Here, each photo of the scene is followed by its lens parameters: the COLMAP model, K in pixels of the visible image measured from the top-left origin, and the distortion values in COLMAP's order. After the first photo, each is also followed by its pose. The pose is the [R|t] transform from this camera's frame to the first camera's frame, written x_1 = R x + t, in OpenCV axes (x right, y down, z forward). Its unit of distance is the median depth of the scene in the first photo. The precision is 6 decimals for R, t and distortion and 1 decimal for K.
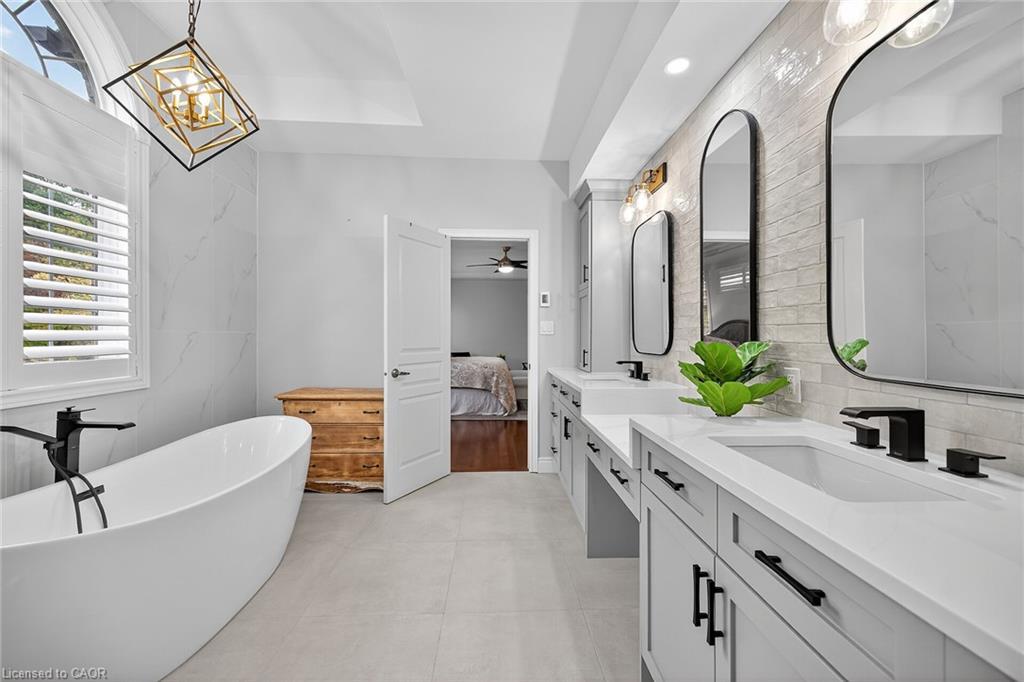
lens RADIAL K [[408.6, 0, 512.7], [0, 408.6, 335.9], [0, 0, 1]] dist [0.002243, -0.000033]
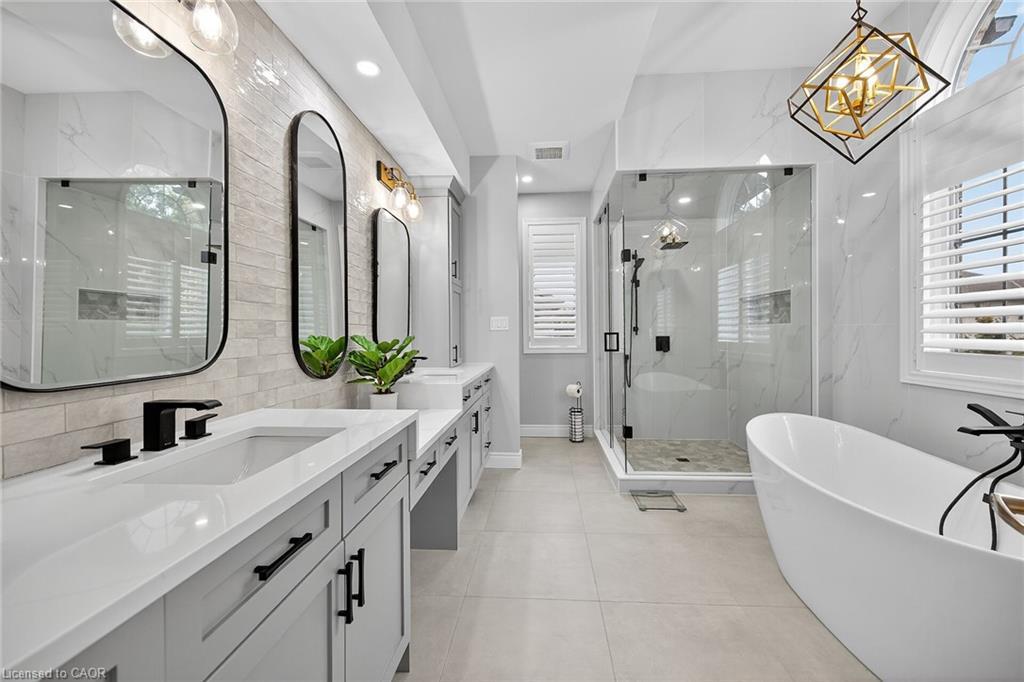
lens RADIAL K [[407.6, 0, 522.9], [0, 407.6, 338.1], [0, 0, 1]] dist [0.000663, -0.000176]
pose [[-0.993915, 0.004907, 0.110045, -0.080608], [0.004791, 0.999988, -0.001317, 0.015419], [-0.110050, -0.000782, -0.993926, 2.001216]]
